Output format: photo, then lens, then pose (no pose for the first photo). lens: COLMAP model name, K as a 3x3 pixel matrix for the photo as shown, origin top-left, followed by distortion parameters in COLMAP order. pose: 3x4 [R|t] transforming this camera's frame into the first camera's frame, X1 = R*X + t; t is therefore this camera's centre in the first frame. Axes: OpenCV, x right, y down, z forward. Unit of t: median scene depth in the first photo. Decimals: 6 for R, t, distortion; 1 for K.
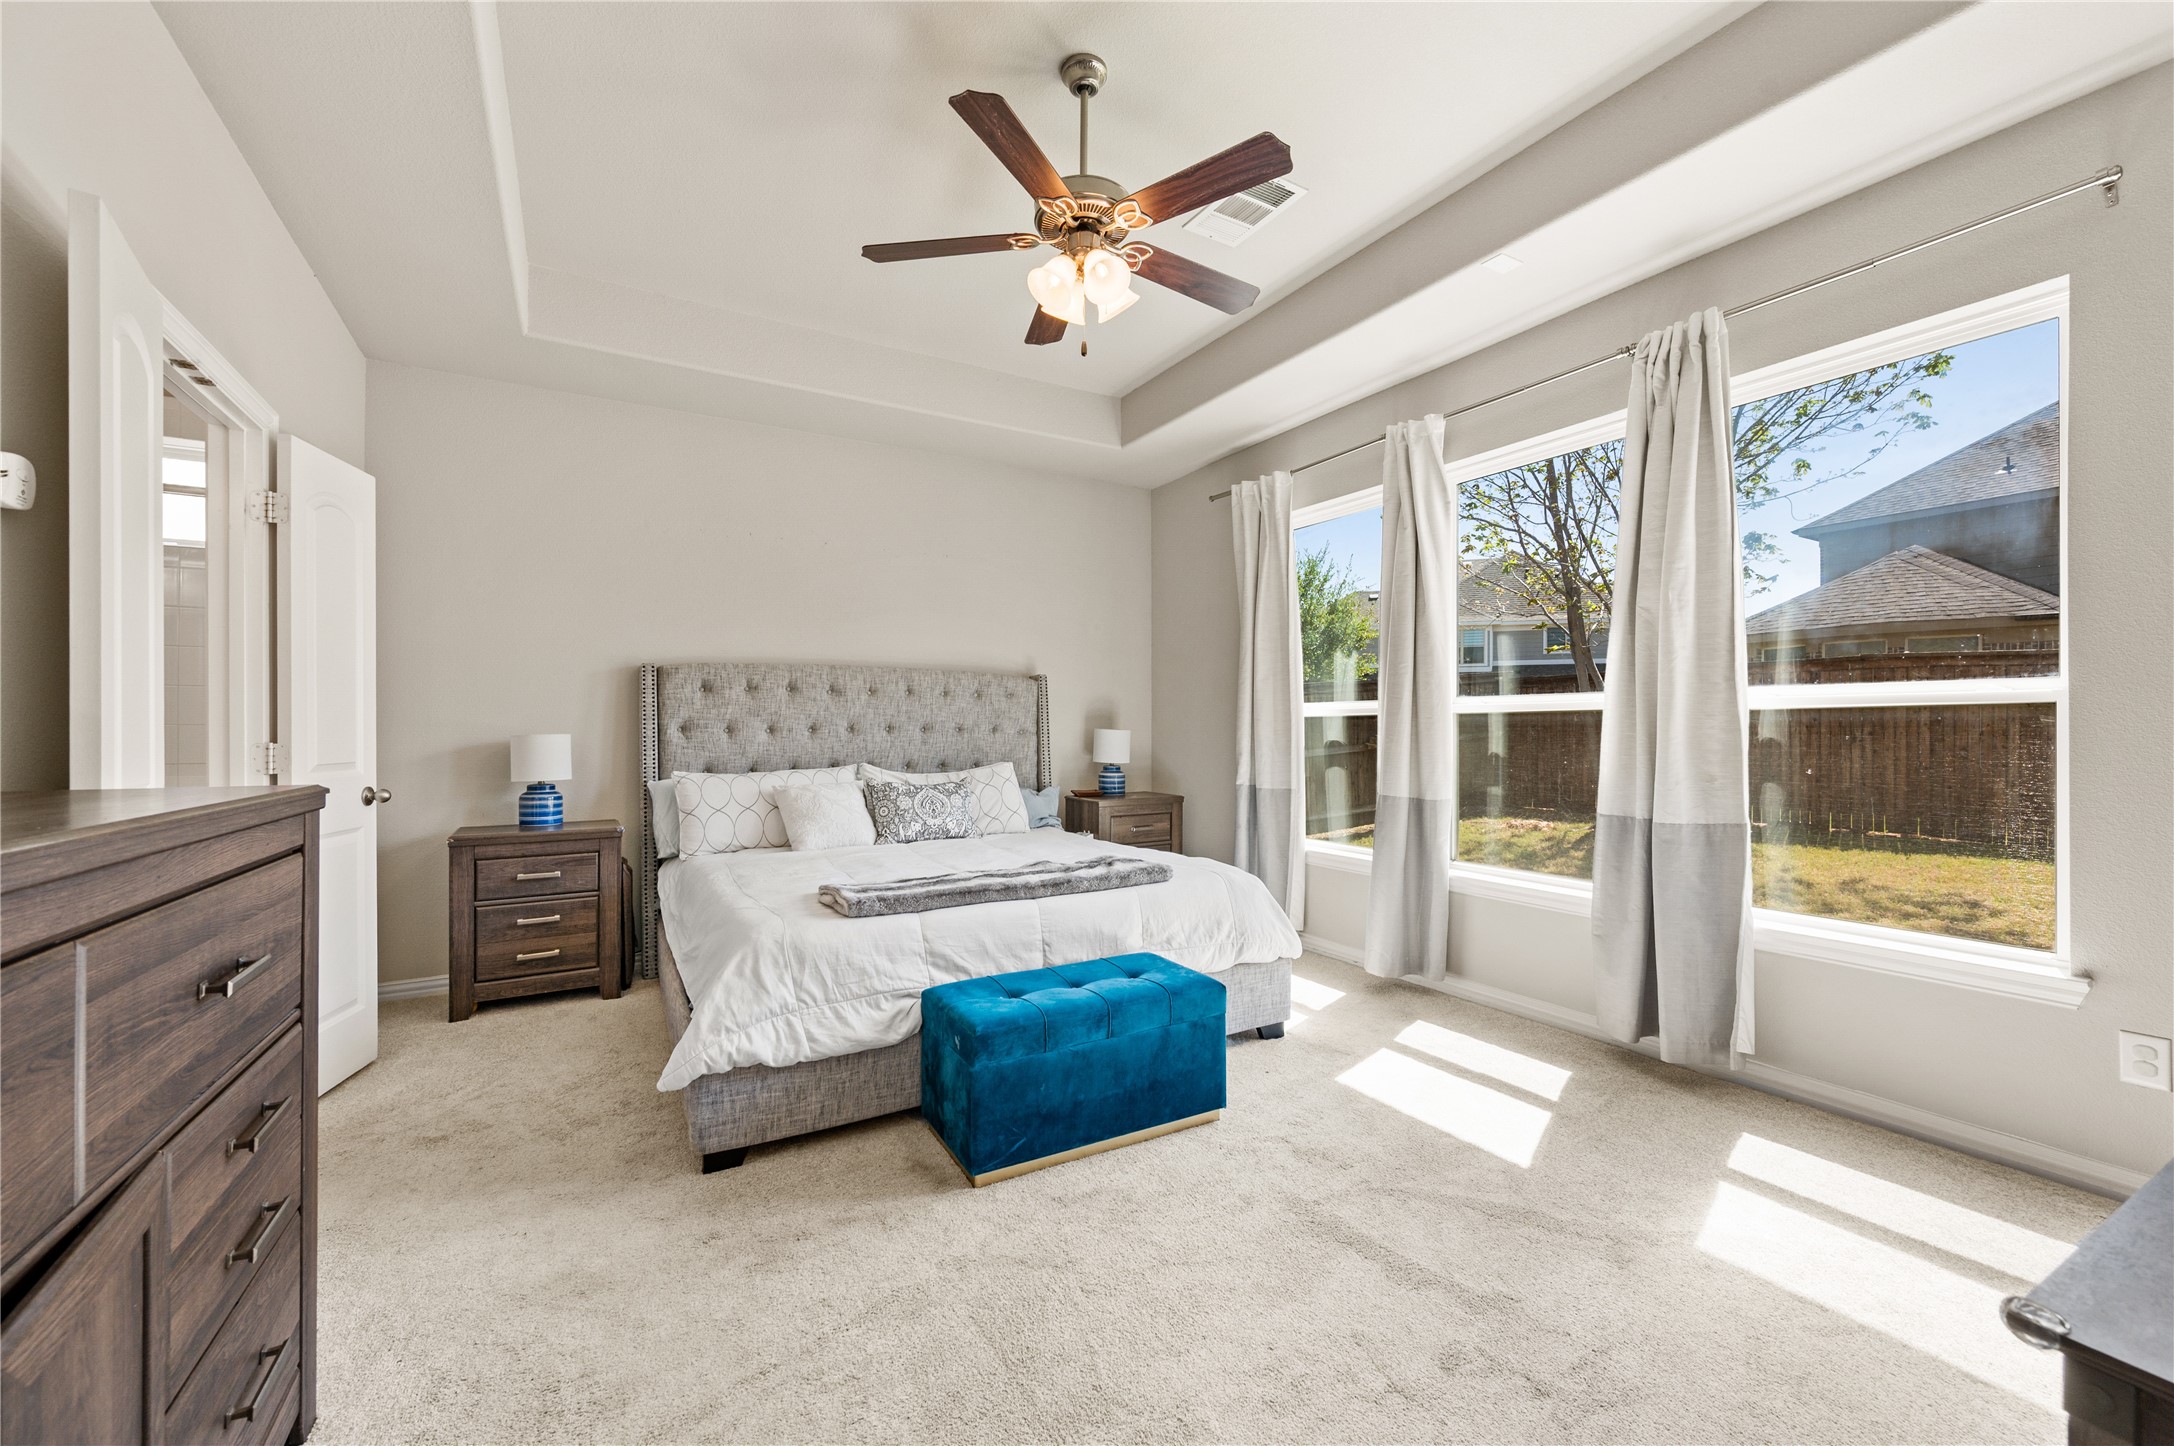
lens RADIAL K [[884.3, 0, 1058.2], [0, 884.3, 751.5], [0, 0, 1]] dist [-0.000082, -0.000156]
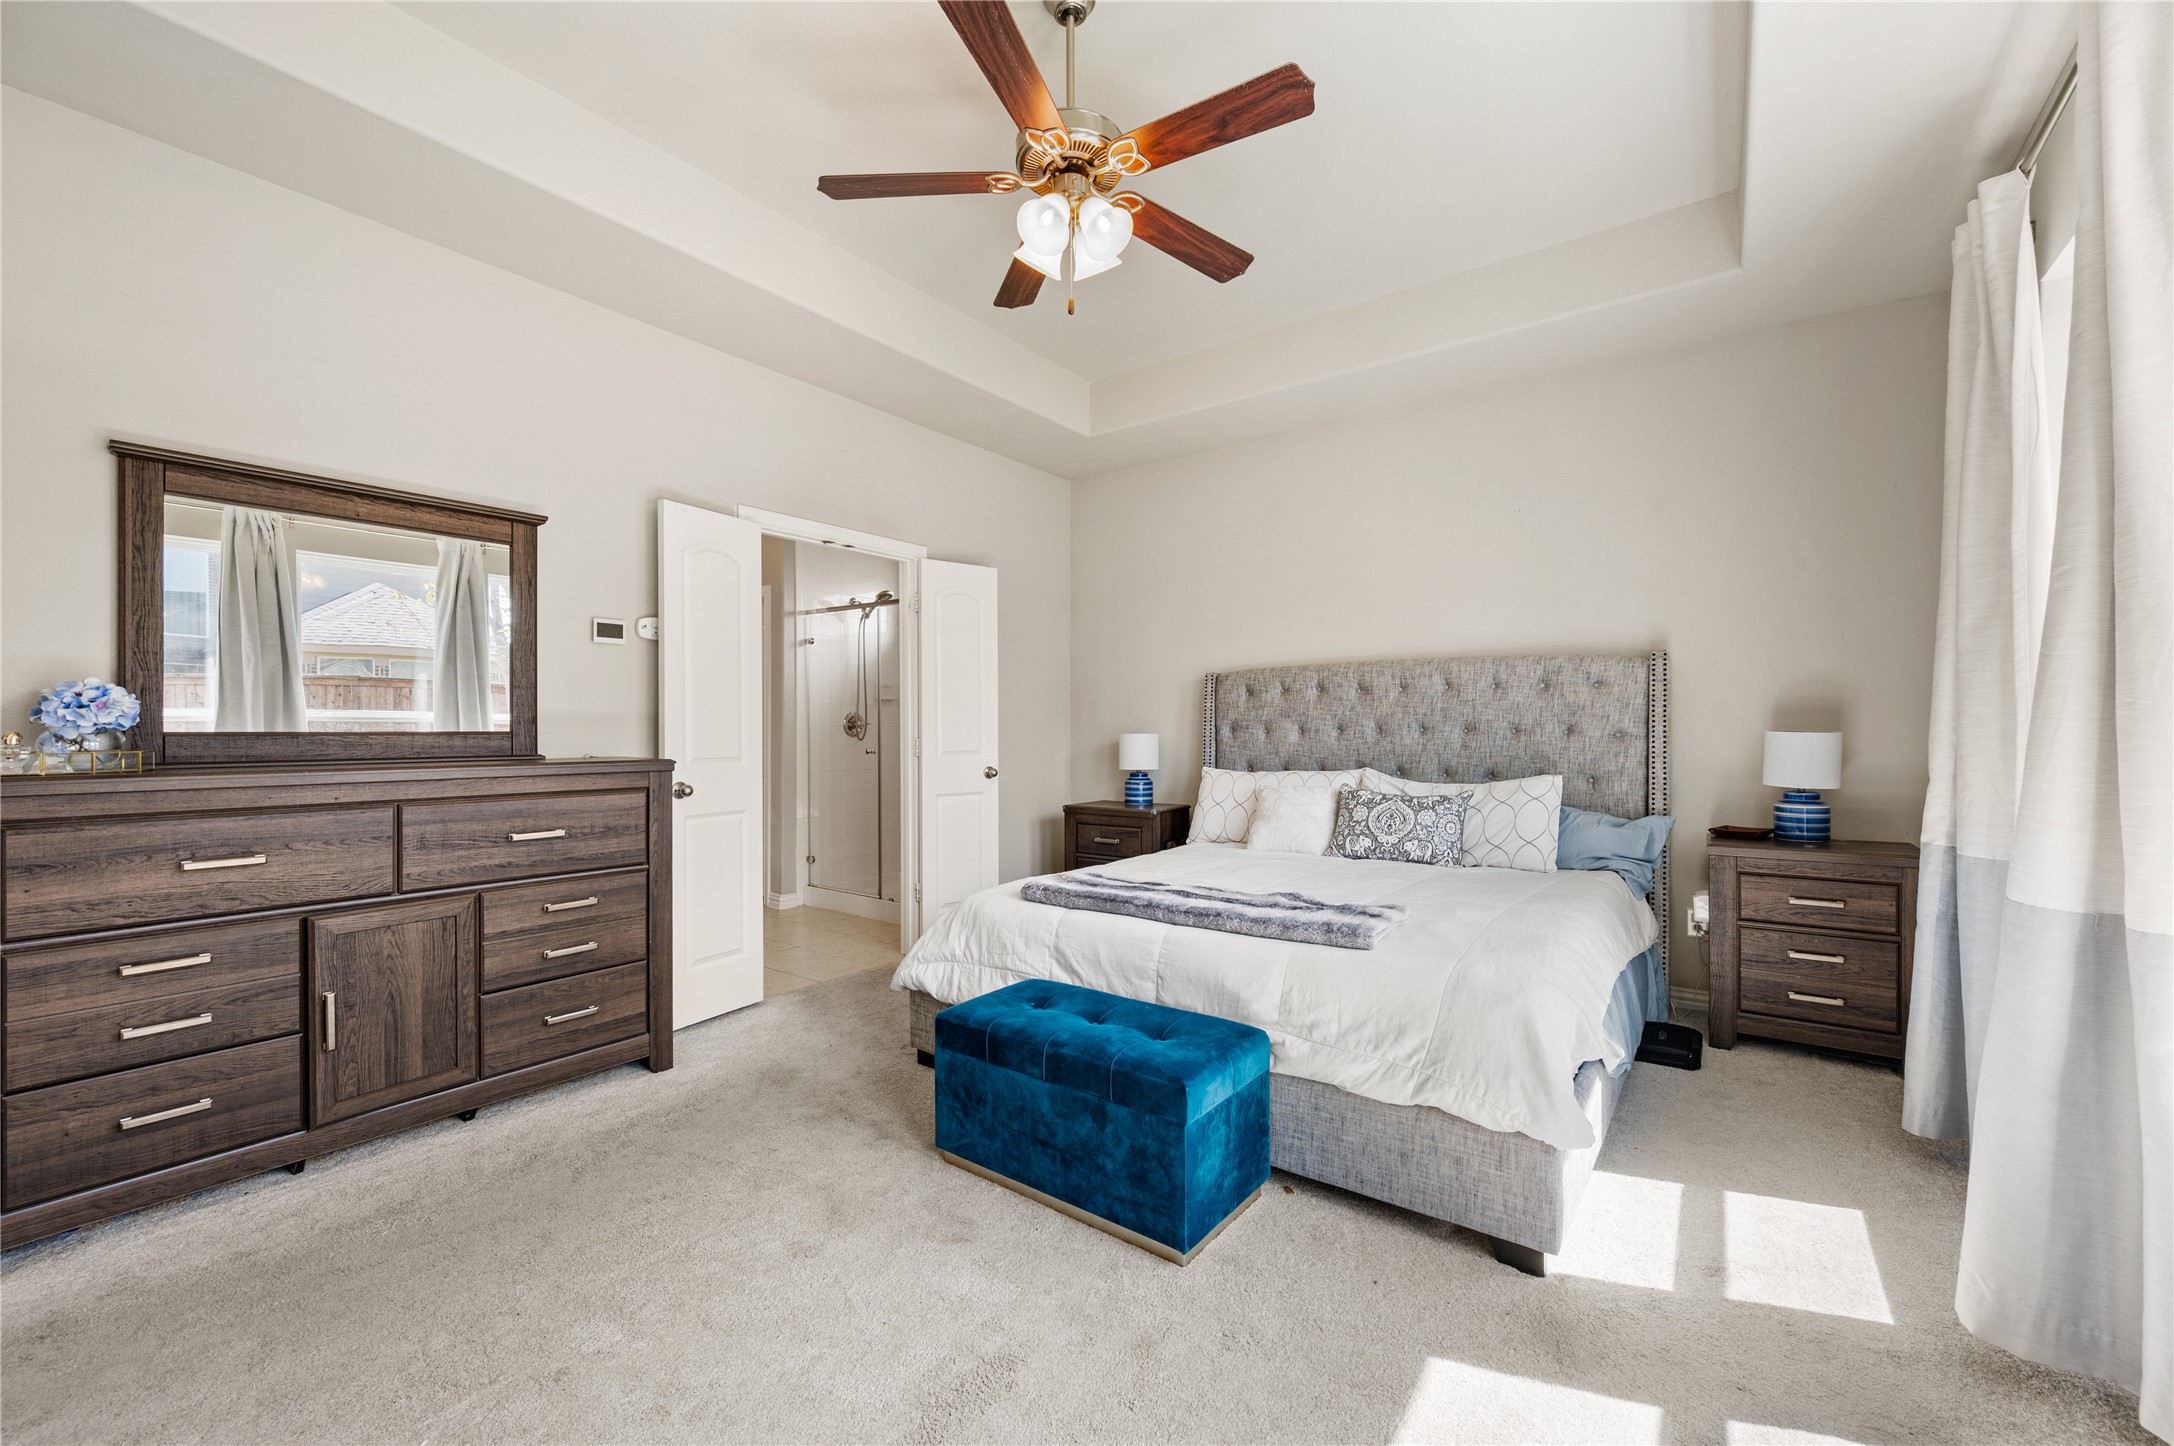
lens RADIAL K [[852.7, 0, 1080.8], [0, 852.7, 752.9], [0, 0, 1]] dist [0.000463, 0.000005]
pose [[0.400009, 0.027853, -0.916088, 0.500457], [-0.021628, 0.999547, 0.020946, -0.014701], [0.916256, 0.011435, 0.400430, 0.403112]]
